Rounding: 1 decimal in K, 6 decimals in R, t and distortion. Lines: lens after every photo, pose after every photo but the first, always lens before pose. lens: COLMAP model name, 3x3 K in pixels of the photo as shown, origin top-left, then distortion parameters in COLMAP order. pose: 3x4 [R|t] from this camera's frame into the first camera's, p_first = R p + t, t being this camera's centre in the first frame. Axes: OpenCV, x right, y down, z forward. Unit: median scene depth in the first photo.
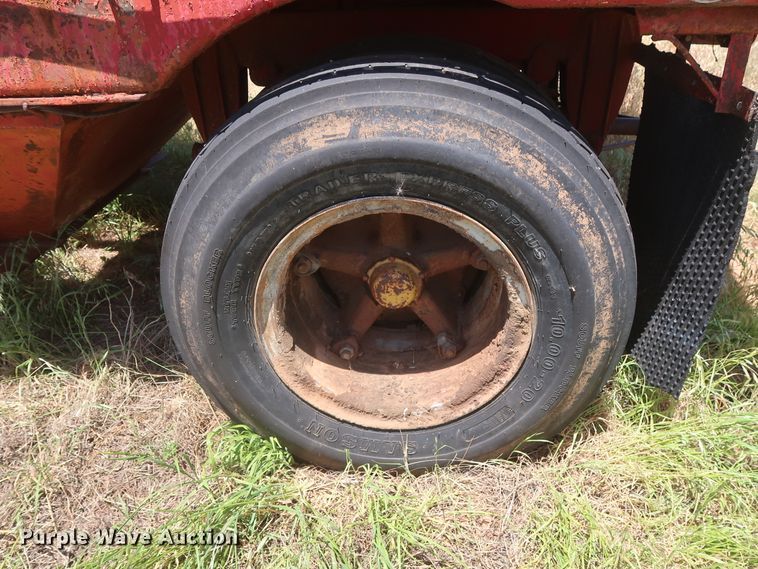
lens RADIAL K [[590.5, 0, 379.0], [0, 590.5, 284.5], [0, 0, 1]] dist [-0.022550, 0.002407]
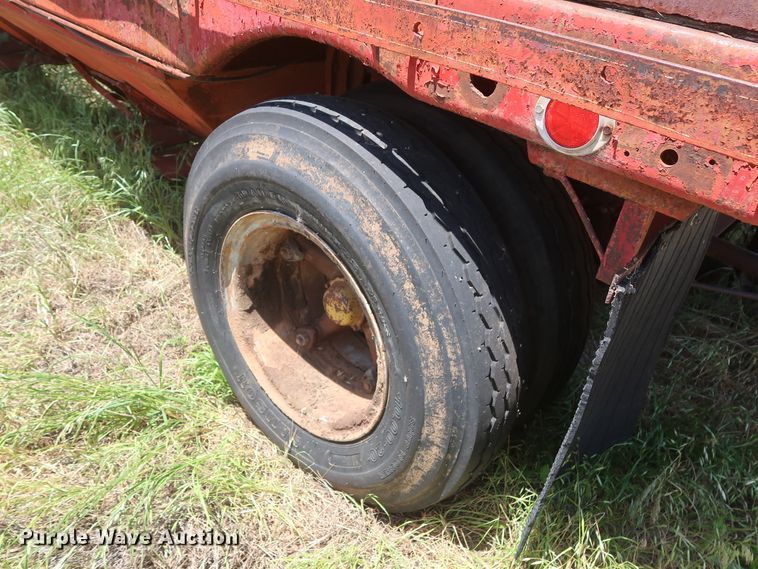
lens RADIAL K [[590.5, 0, 379.0], [0, 590.5, 284.5], [0, 0, 1]] dist [-0.022550, 0.002407]
pose [[0.773683, 0.439145, -0.456691, 0.699119], [-0.426479, 0.894034, 0.137185, -0.259629], [0.468541, 0.088632, 0.878985, 0.092049]]
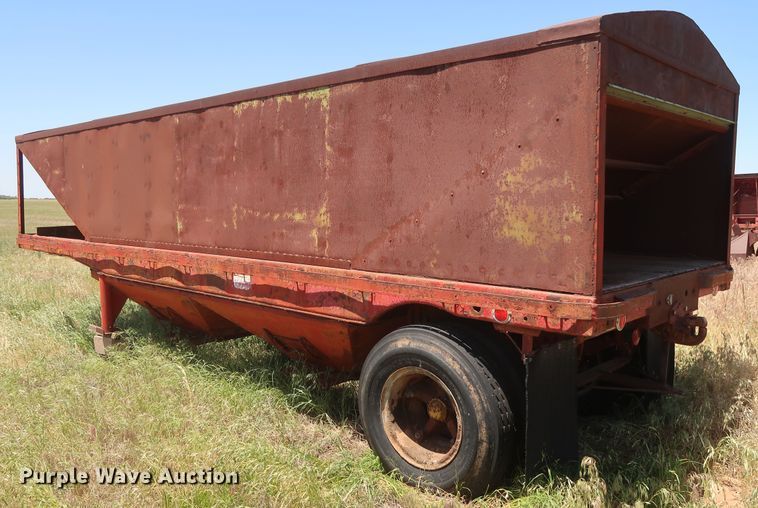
lens RADIAL K [[629.8, 0, 379.0], [0, 629.8, 254.0], [0, 0, 1]] dist [-0.009339, -0.003114]
pose [[0.785709, 0.087402, -0.612391, 1.759615], [-0.329271, 0.897162, -0.294415, 0.342682], [0.523681, 0.432967, 0.733687, -1.701920]]
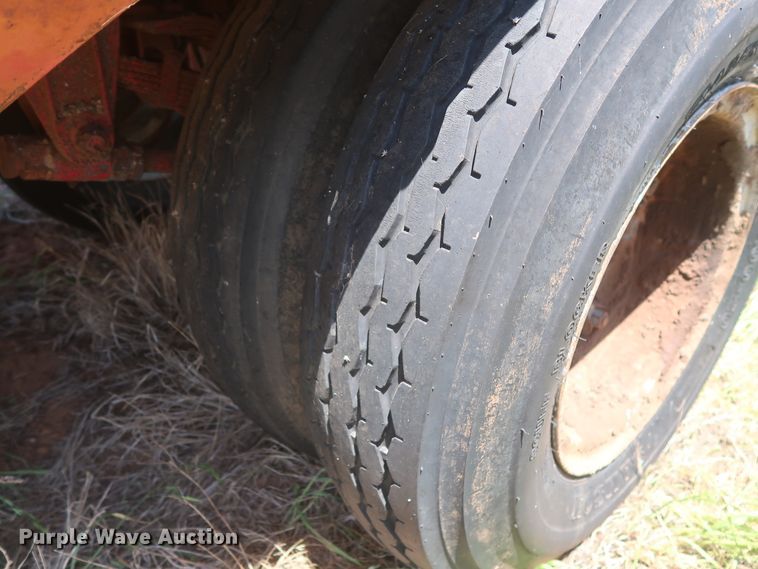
lens RADIAL K [[590.5, 0, 379.0], [0, 590.5, 284.5], [0, 0, 1]] dist [-0.022550, 0.002407]
pose [[0.683056, -0.326661, 0.653243, -0.733058], [0.347780, 0.931969, 0.102388, -0.143208], [-0.642249, 0.157248, 0.750193, 0.799805]]
